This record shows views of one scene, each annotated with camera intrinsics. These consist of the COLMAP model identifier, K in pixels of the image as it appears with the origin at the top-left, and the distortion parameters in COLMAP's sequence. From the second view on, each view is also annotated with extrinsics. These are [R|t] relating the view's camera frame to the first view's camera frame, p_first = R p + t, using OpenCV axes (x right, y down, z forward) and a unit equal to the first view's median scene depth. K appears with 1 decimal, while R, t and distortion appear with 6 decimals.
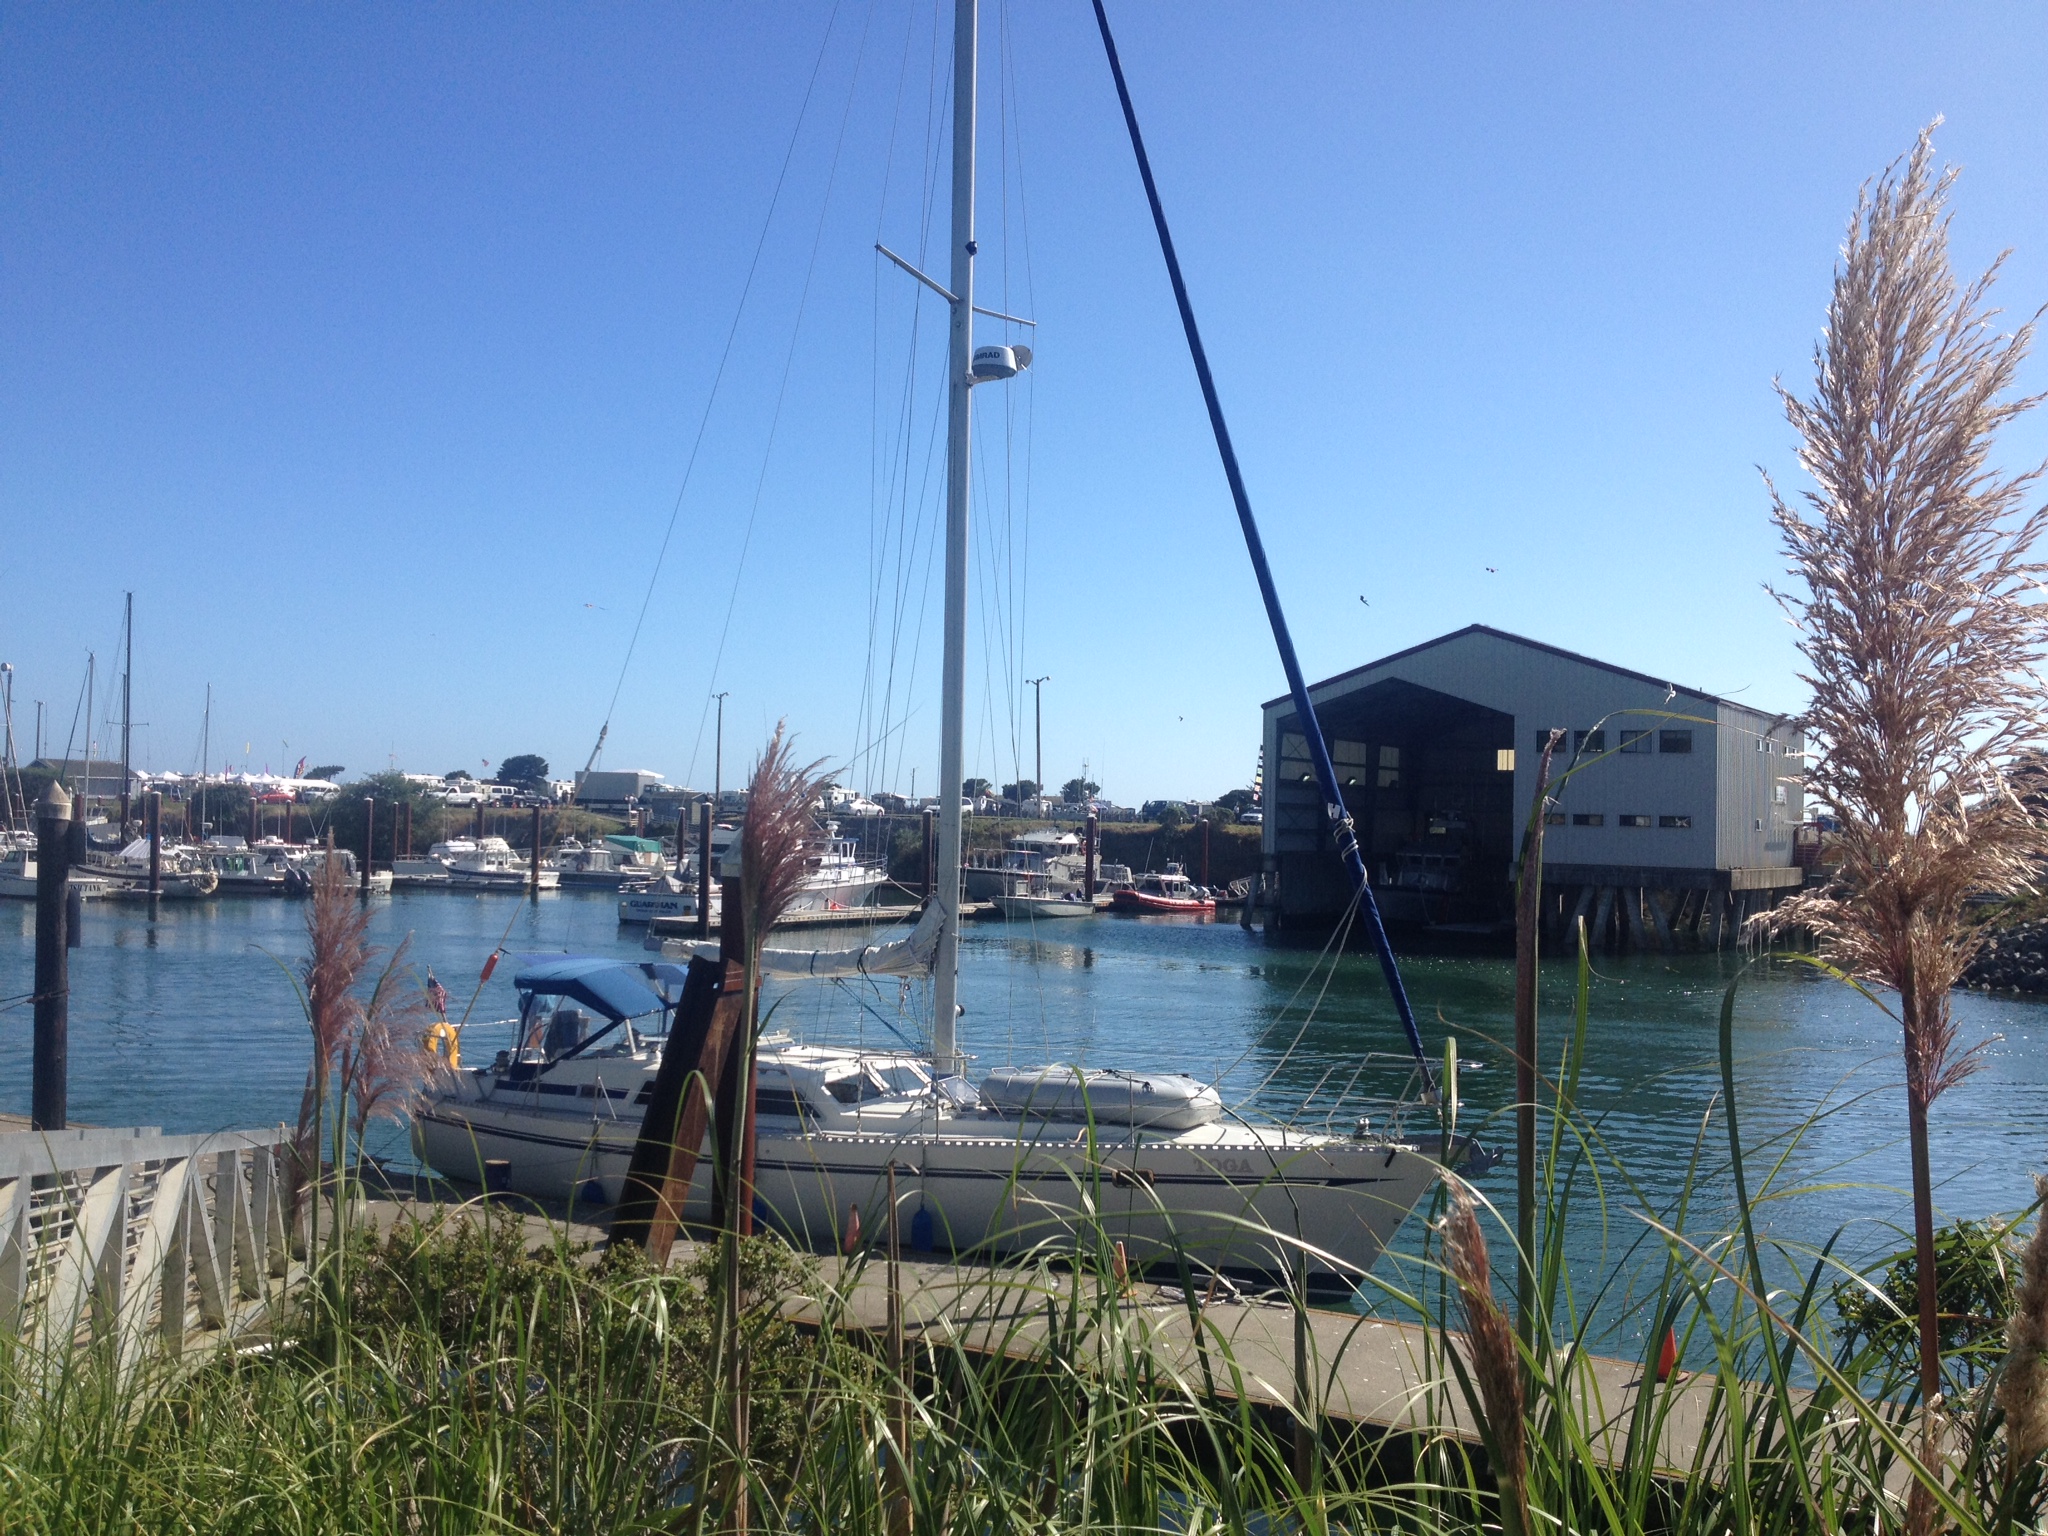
lens RADIAL K [[2089.8, 0, 1027.7], [0, 2089.8, 769.7], [0, 0, 1]] dist [0.101448, 0.000000]
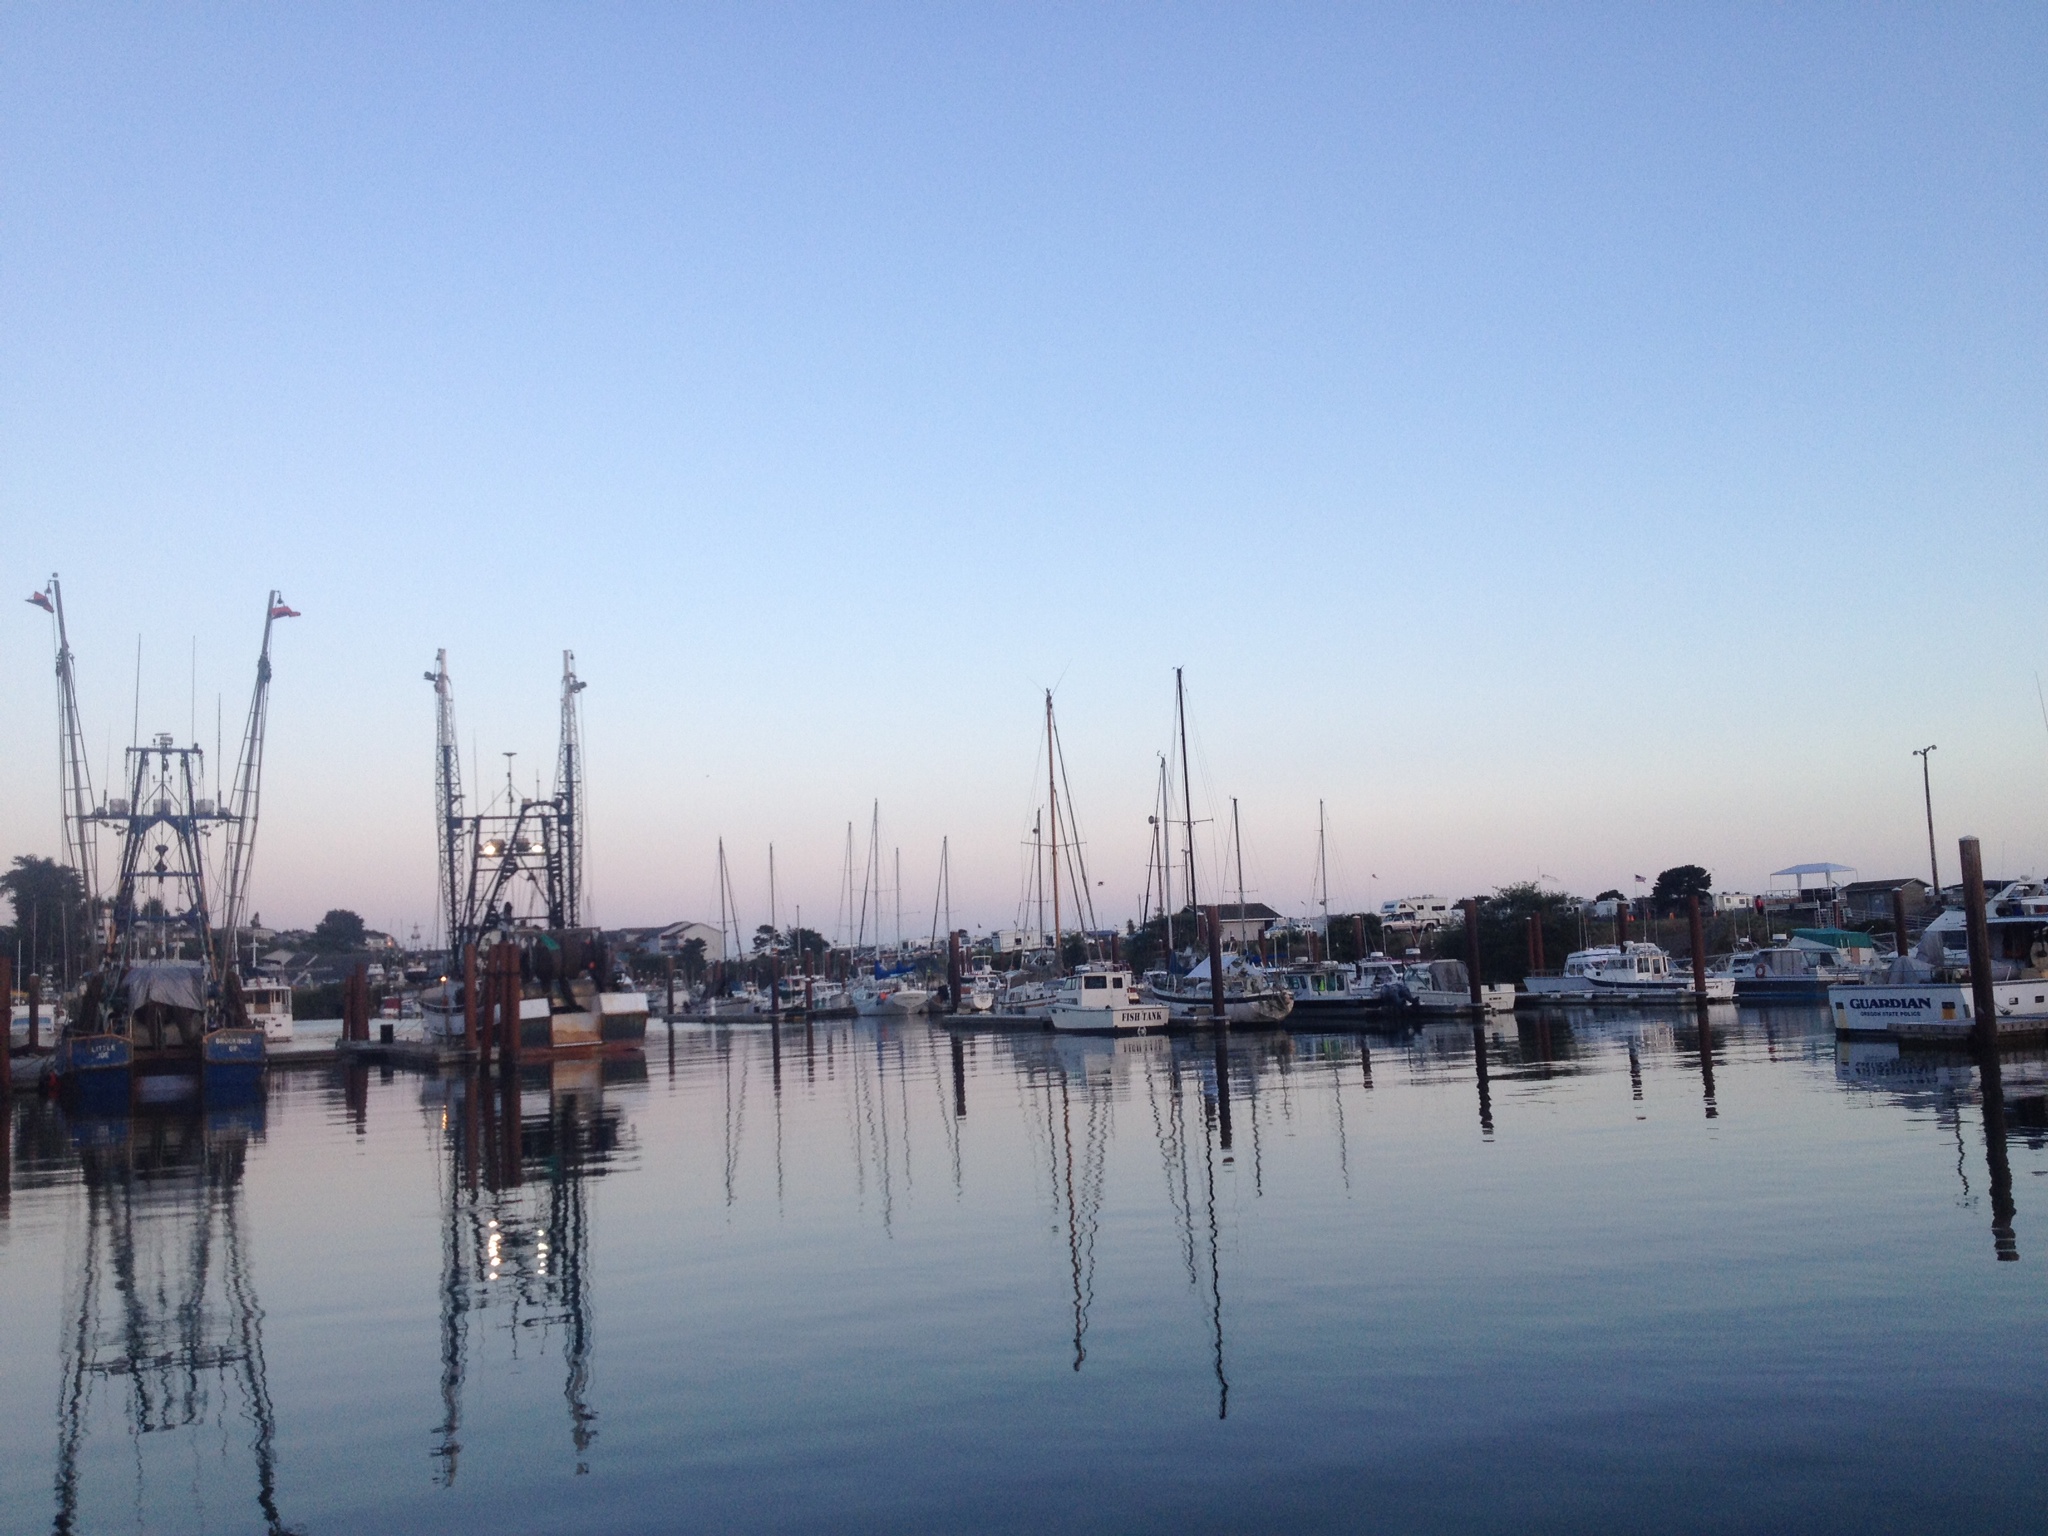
lens RADIAL K [[2089.8, 0, 1027.0], [0, 2089.8, 764.8], [0, 0, 1]] dist [0.101448, 0.000000]
pose [[0.855961, -0.106366, -0.505981, -0.046857], [0.071338, 0.993547, -0.088179, 0.020438], [0.512095, 0.039382, 0.858026, 0.210970]]
